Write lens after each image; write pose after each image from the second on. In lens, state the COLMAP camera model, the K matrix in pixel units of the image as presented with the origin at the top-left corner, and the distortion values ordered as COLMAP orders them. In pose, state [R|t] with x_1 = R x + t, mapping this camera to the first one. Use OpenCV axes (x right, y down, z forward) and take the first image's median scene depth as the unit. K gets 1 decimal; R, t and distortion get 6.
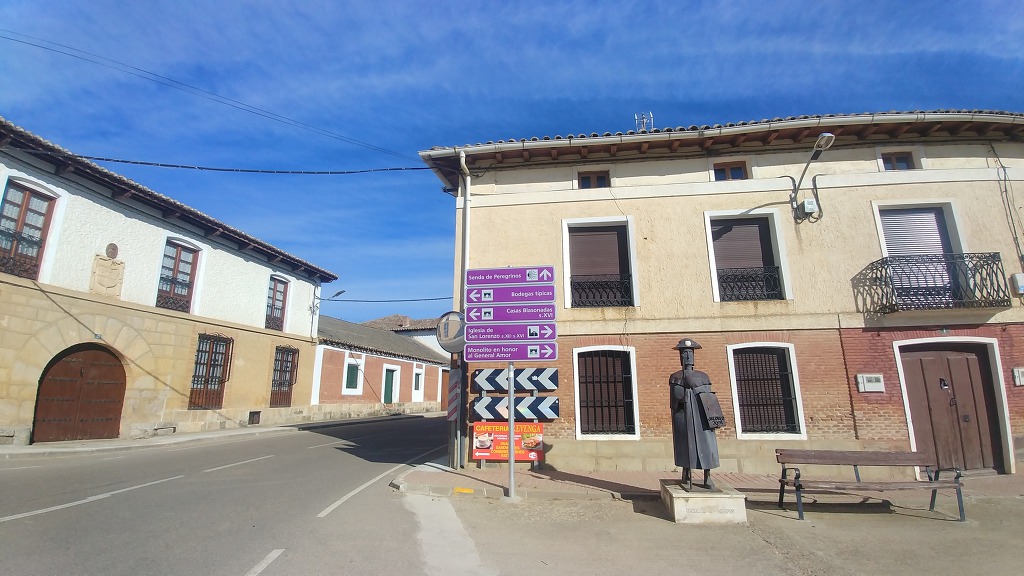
lens RADIAL K [[447.0, 0, 517.2], [0, 447.0, 290.8], [0, 0, 1]] dist [0.013858, -0.031110]
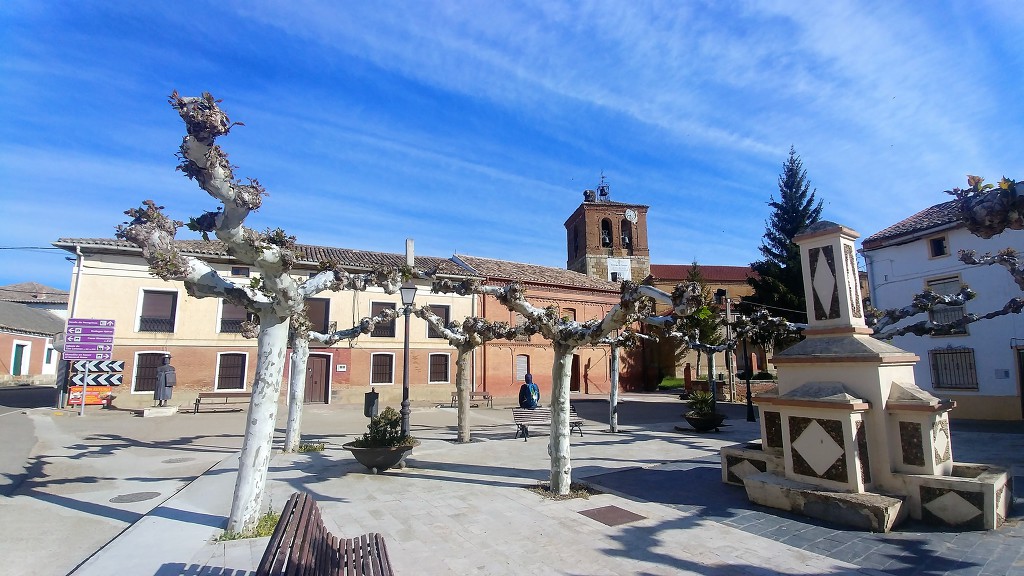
lens RADIAL K [[447.0, 0, 517.2], [0, 447.0, 290.8], [0, 0, 1]] dist [0.013858, -0.031110]
pose [[0.832492, 0.089596, 0.546744, 0.468193], [-0.125076, 0.991754, 0.027925, -0.450159], [-0.539734, -0.091632, 0.836834, -1.733478]]
